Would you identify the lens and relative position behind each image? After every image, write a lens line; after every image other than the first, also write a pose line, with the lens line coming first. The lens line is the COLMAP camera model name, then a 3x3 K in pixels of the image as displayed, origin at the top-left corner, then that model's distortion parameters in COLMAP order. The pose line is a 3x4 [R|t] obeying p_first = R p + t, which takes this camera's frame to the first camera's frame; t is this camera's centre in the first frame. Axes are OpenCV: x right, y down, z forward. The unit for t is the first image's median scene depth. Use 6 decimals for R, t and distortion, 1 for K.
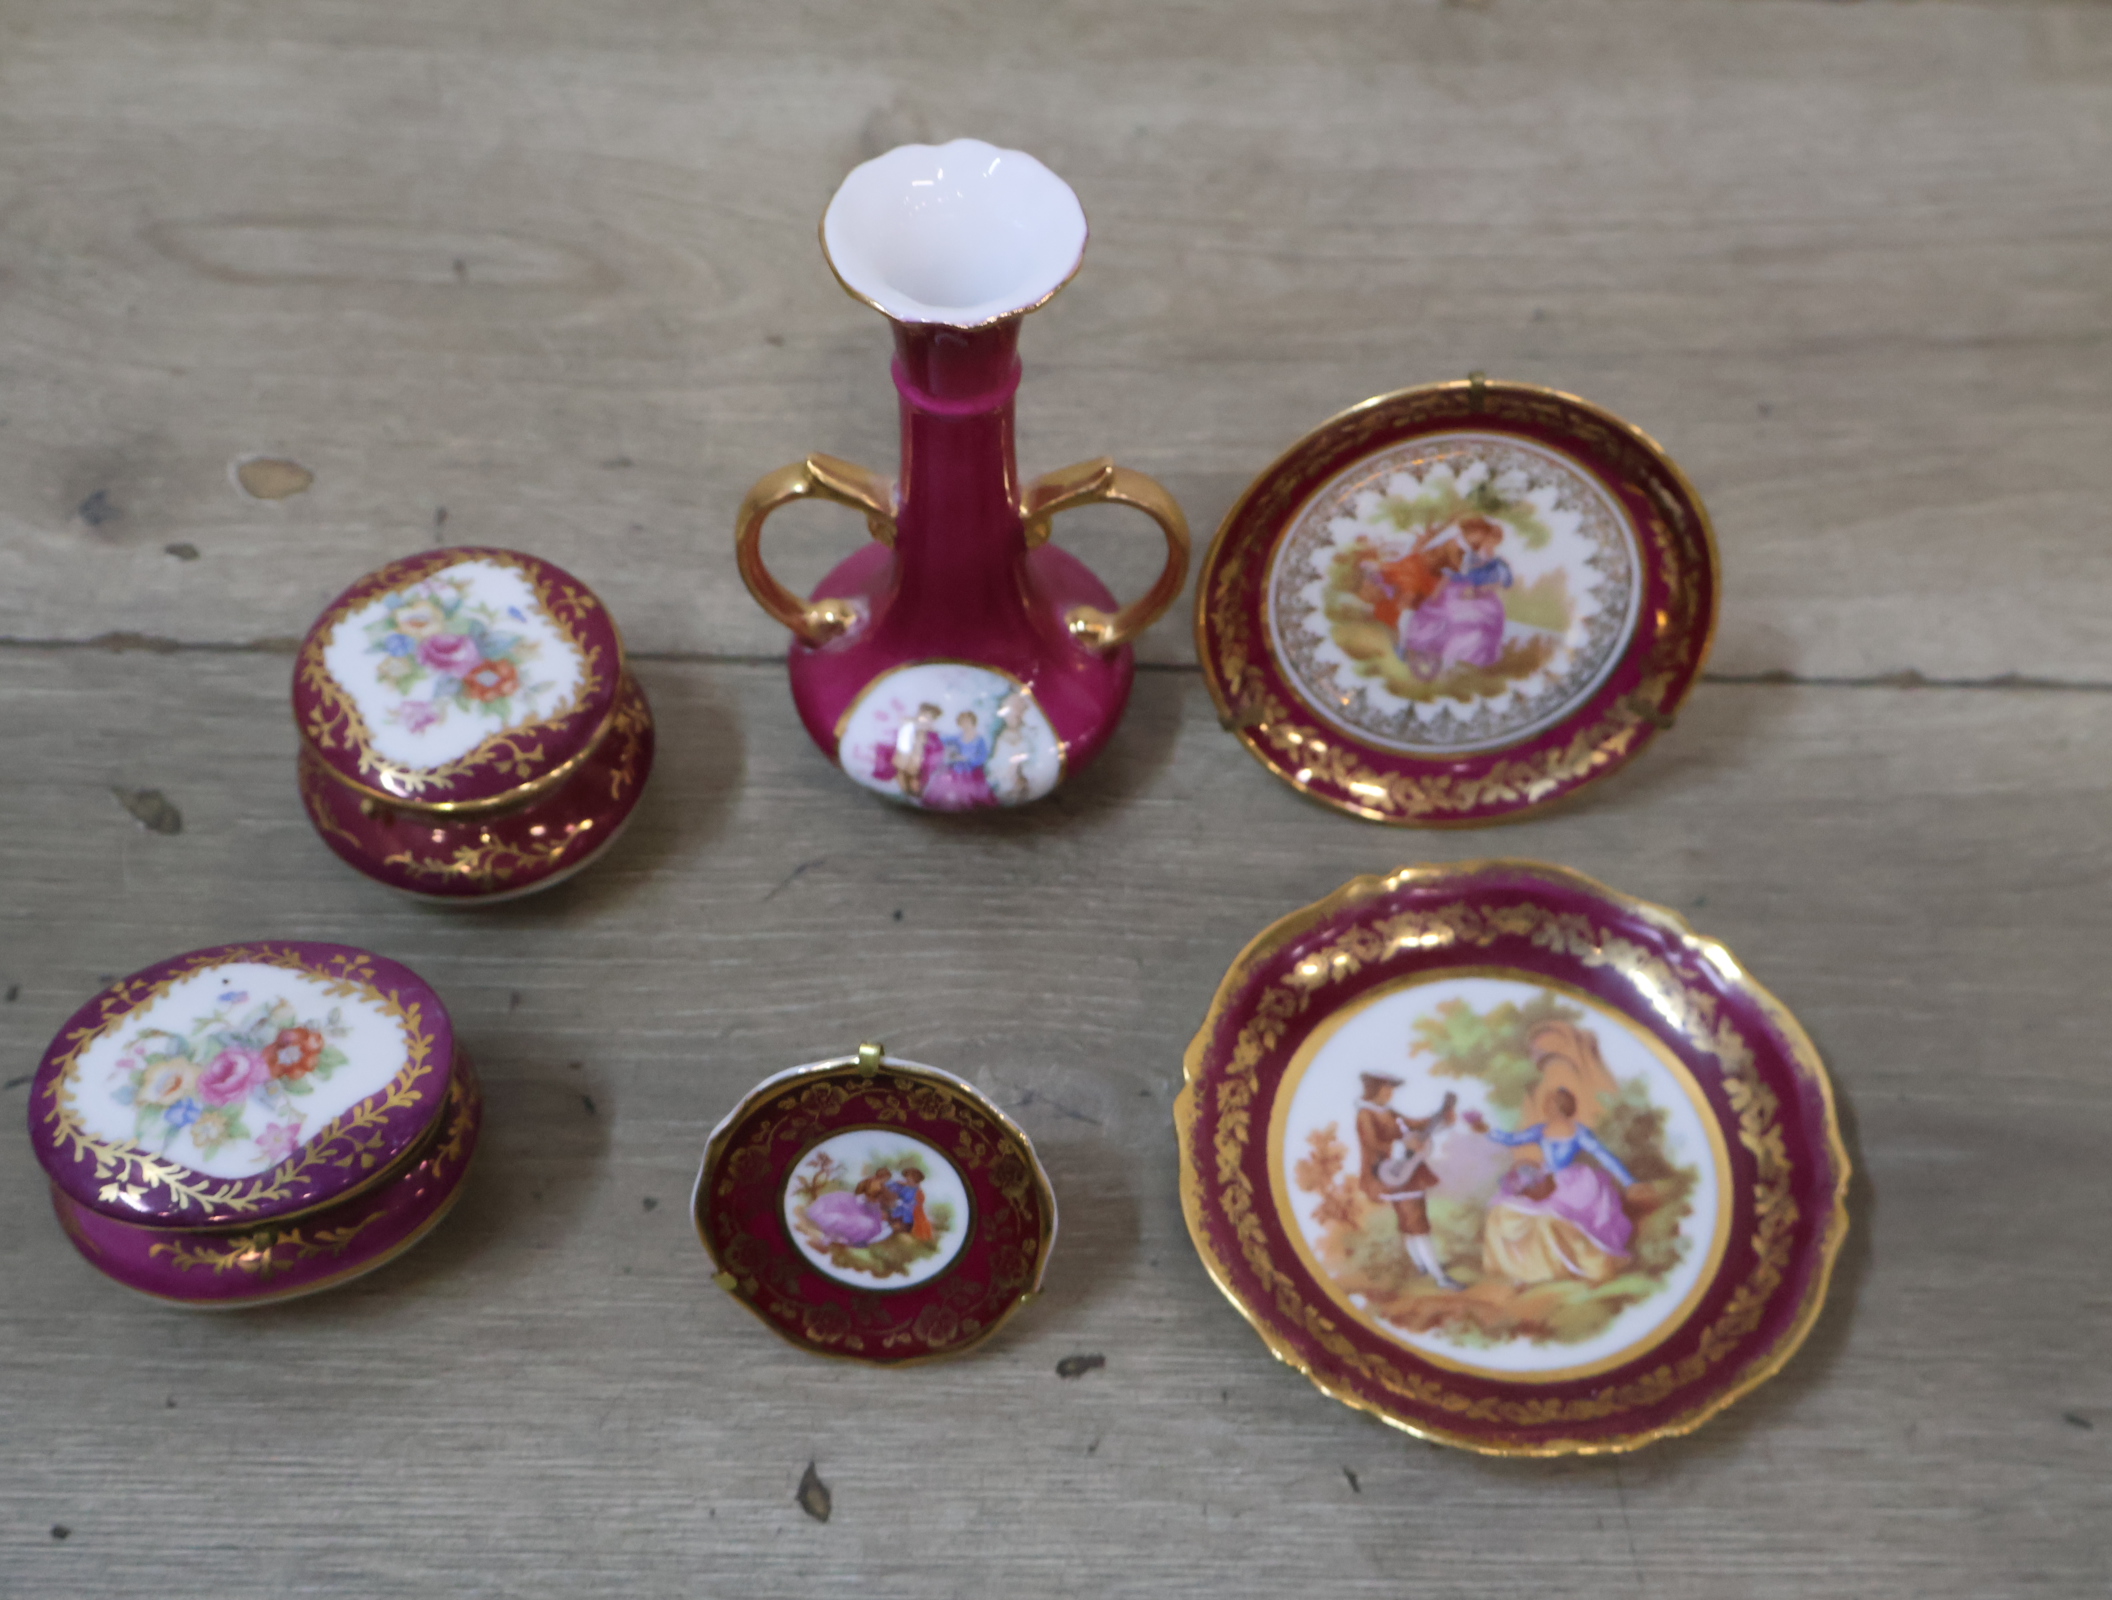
lens RADIAL K [[2634.3, 0, 1056.0], [0, 2634.3, 800.0], [0, 0, 1]] dist [0.011867, -0.020781]
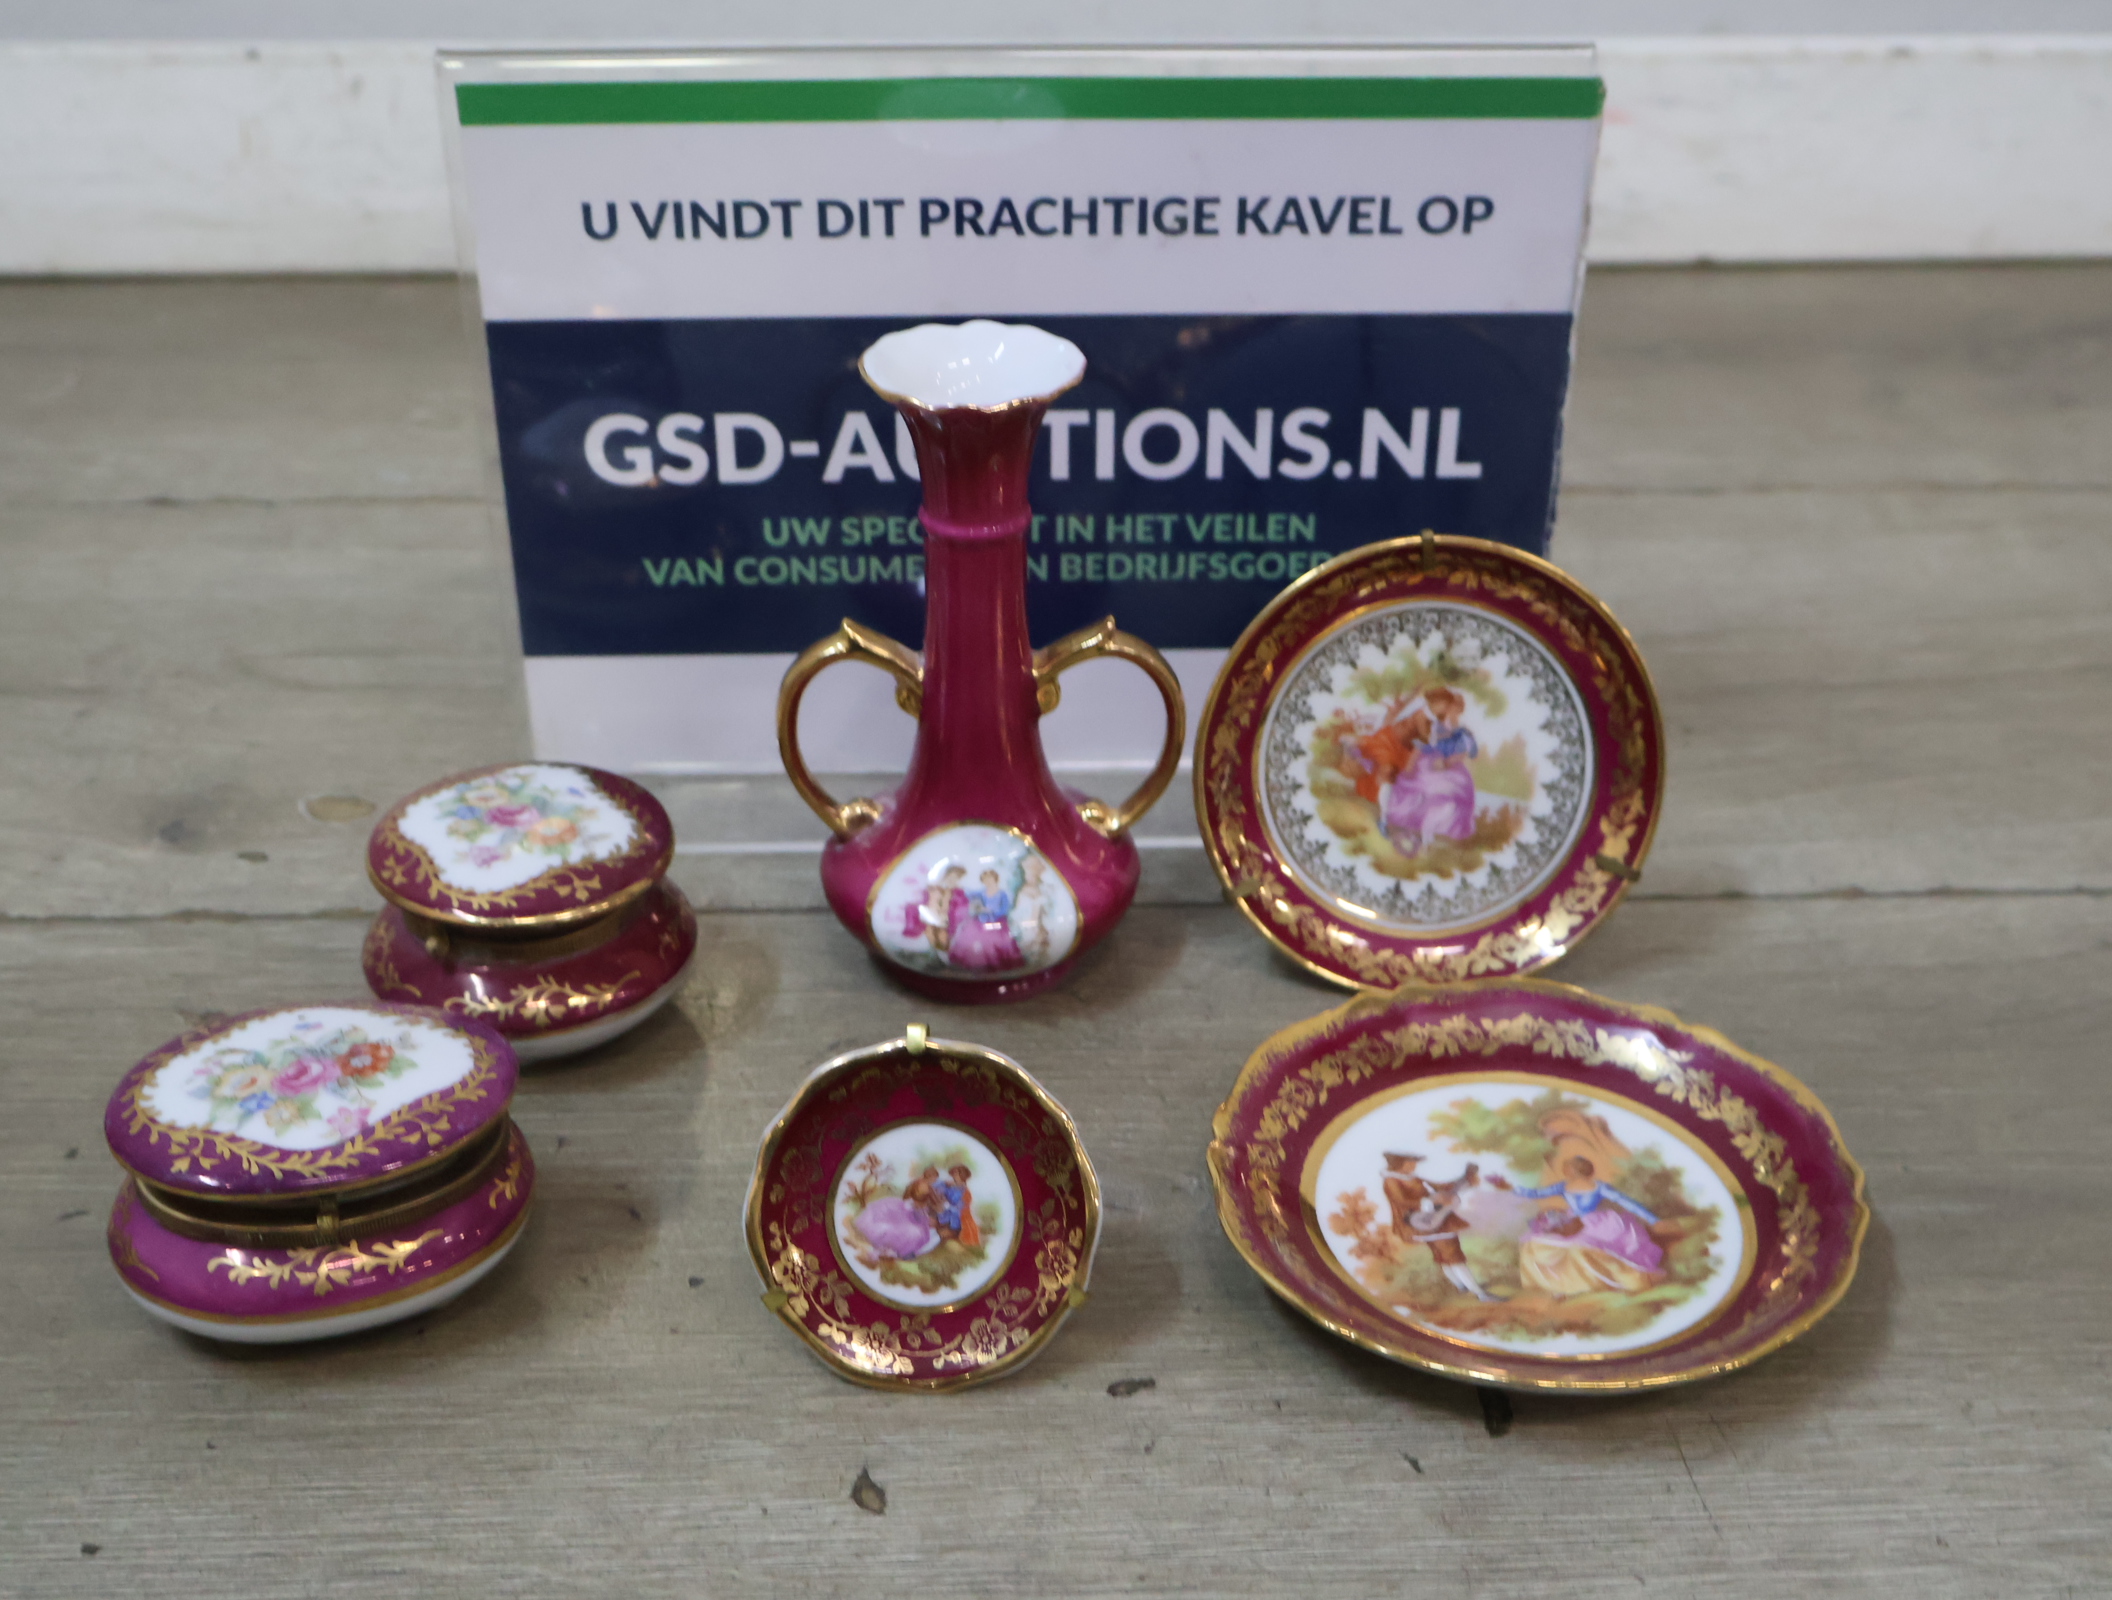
lens RADIAL K [[2637.1, 0, 1058.9], [0, 2637.1, 812.8], [0, 0, 1]] dist [0.015006, -0.023033]
pose [[0.998913, -0.035963, 0.029642, -0.038249], [0.044945, 0.911595, -0.408625, 0.407071], [-0.012326, 0.409514, 0.912221, 0.001499]]
